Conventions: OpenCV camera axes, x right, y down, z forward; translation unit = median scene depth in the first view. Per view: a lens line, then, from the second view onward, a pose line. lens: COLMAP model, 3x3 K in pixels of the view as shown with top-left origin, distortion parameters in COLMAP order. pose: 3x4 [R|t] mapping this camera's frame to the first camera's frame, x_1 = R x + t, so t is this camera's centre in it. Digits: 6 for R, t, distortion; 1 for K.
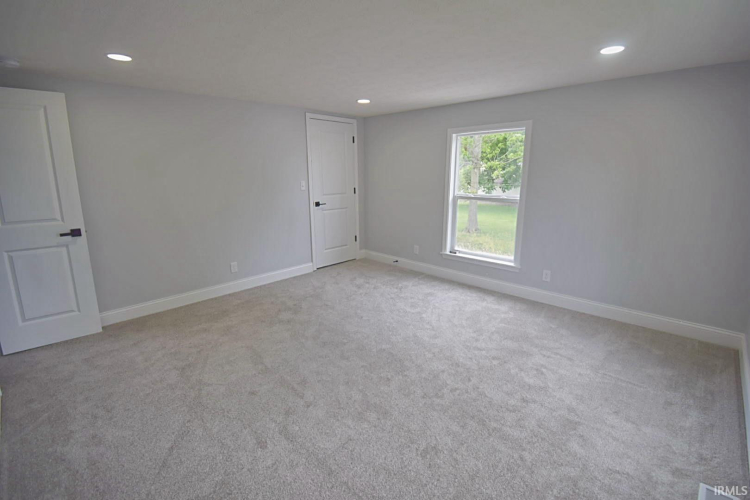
lens RADIAL K [[342.5, 0, 383.4], [0, 342.5, 247.5], [0, 0, 1]] dist [-0.044890, -0.000099]
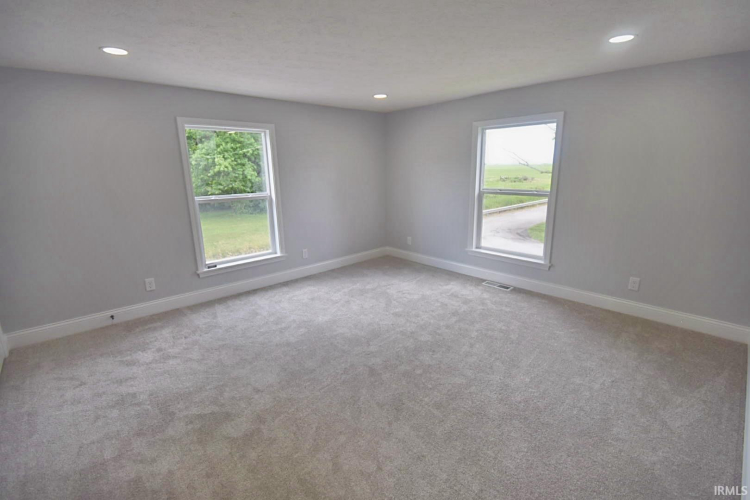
lens RADIAL K [[342.5, 0, 383.4], [0, 342.5, 247.5], [0, 0, 1]] dist [-0.044890, -0.000099]
pose [[0.020160, -0.227101, 0.973663, -0.676709], [0.217002, 0.951639, 0.217471, -0.138075], [-0.975963, 0.206903, 0.068466, 0.589974]]
